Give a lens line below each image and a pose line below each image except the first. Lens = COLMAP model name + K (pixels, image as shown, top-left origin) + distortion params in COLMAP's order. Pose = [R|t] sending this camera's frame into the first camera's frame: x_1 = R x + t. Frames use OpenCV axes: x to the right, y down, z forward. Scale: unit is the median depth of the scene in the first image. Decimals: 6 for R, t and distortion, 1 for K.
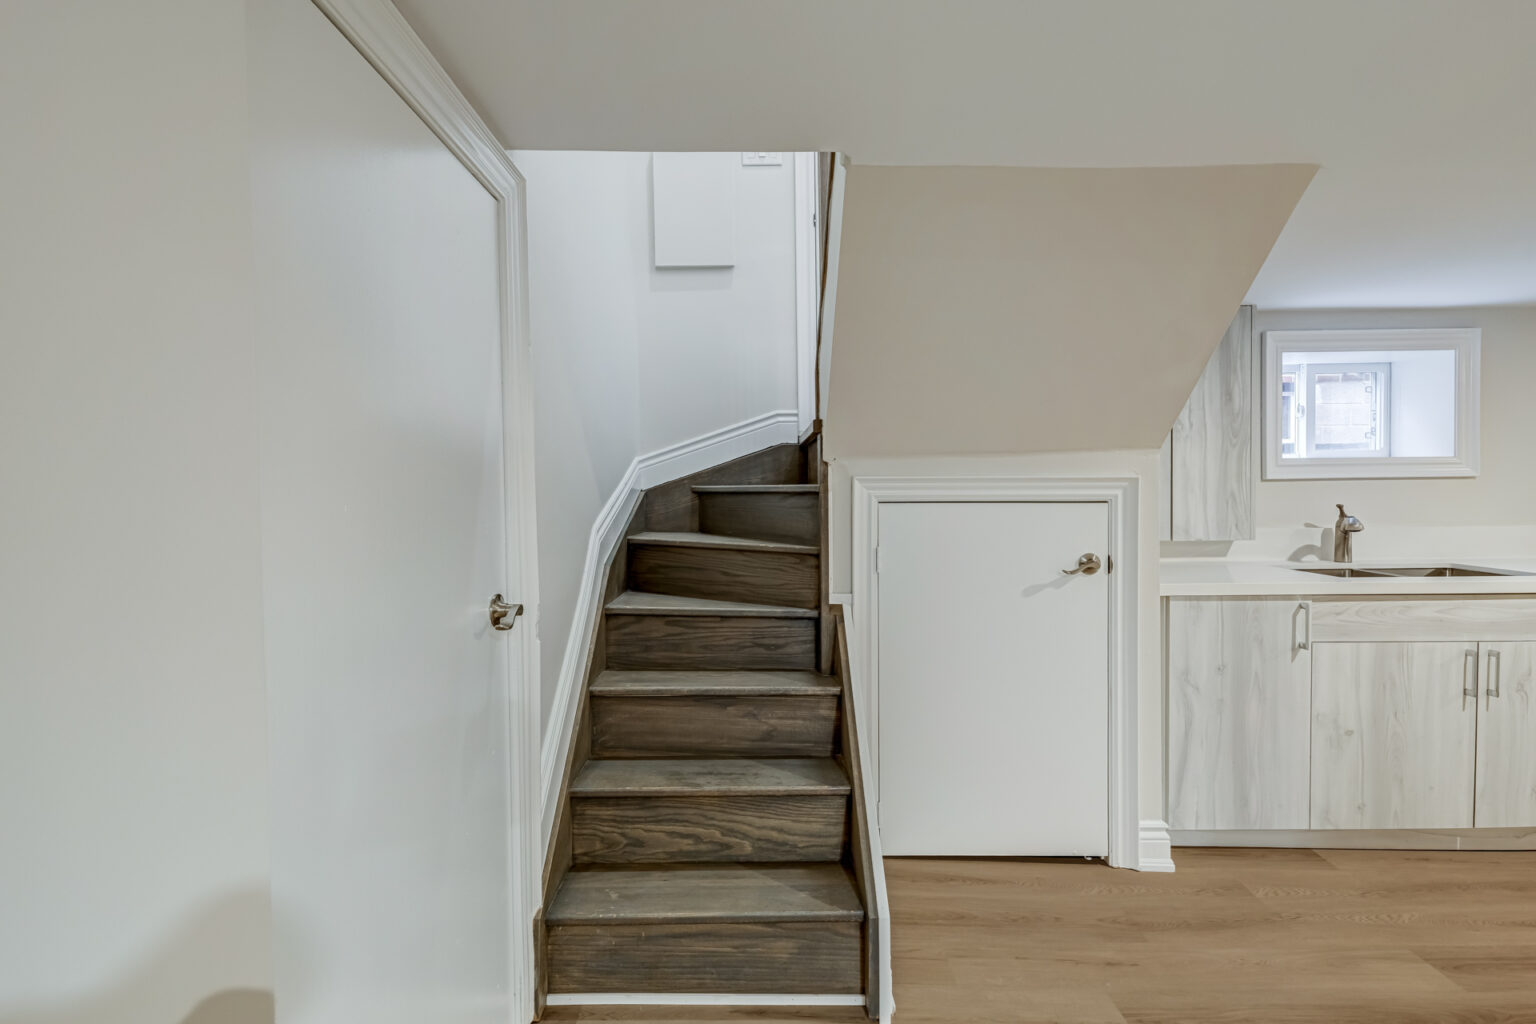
lens RADIAL K [[695.0, 0, 766.4], [0, 695.0, 499.2], [0, 0, 1]] dist [0.014944, -0.011323]
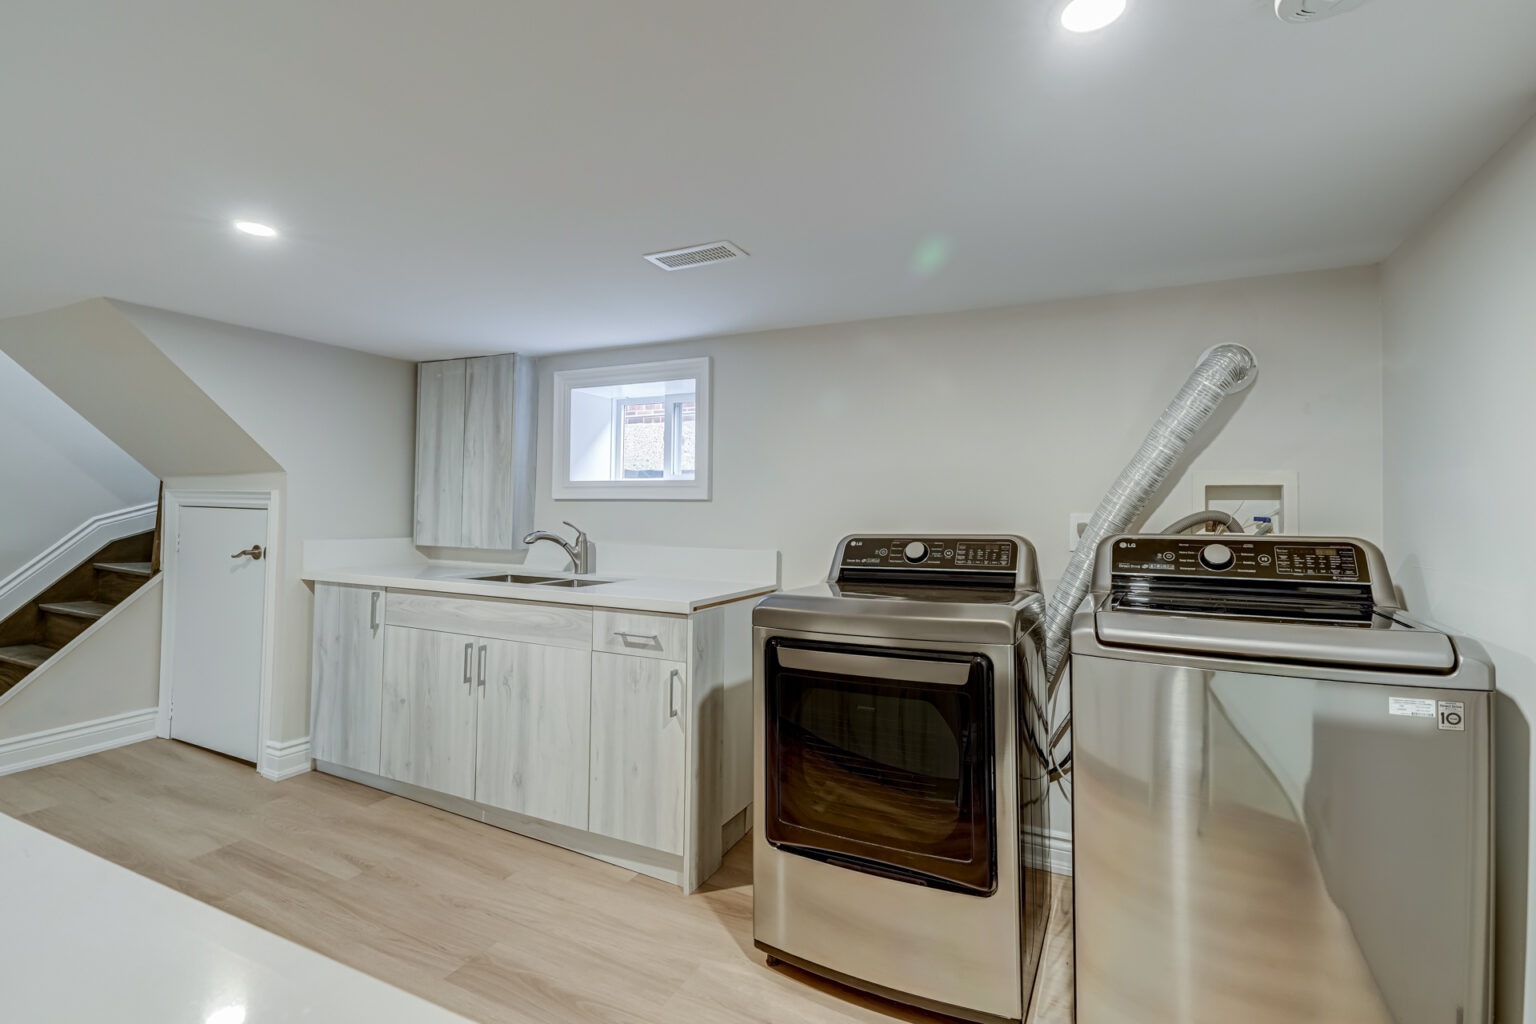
lens RADIAL K [[695.0, 0, 766.4], [0, 695.0, 499.2], [0, 0, 1]] dist [0.014944, -0.011323]
pose [[0.907114, 0.016392, -0.420566, 1.899608], [-0.034077, 0.998821, -0.034570, -0.000904], [0.419504, 0.045690, 0.906603, 0.134026]]
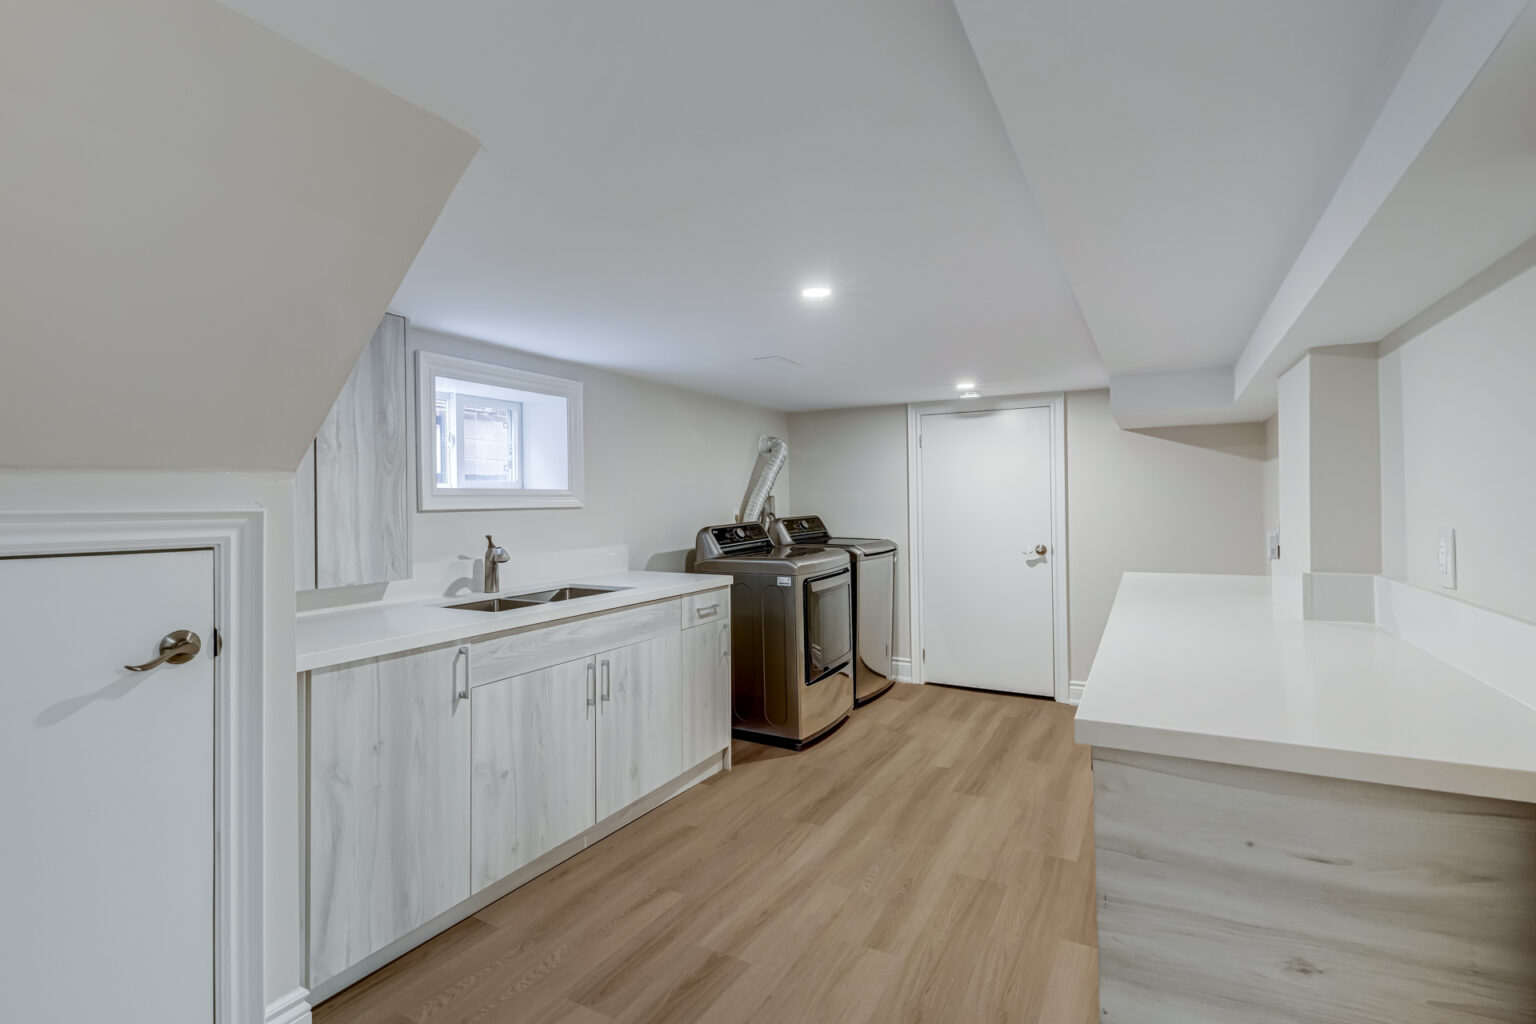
lens RADIAL K [[708.1, 0, 752.4], [0, 708.1, 496.9], [0, 0, 1]] dist [0.020117, -0.000583]
pose [[0.483822, 0.010542, 0.875103, 0.134347], [0.025250, 0.999343, -0.025999, -0.013691], [-0.874802, 0.034675, 0.483238, 0.209470]]
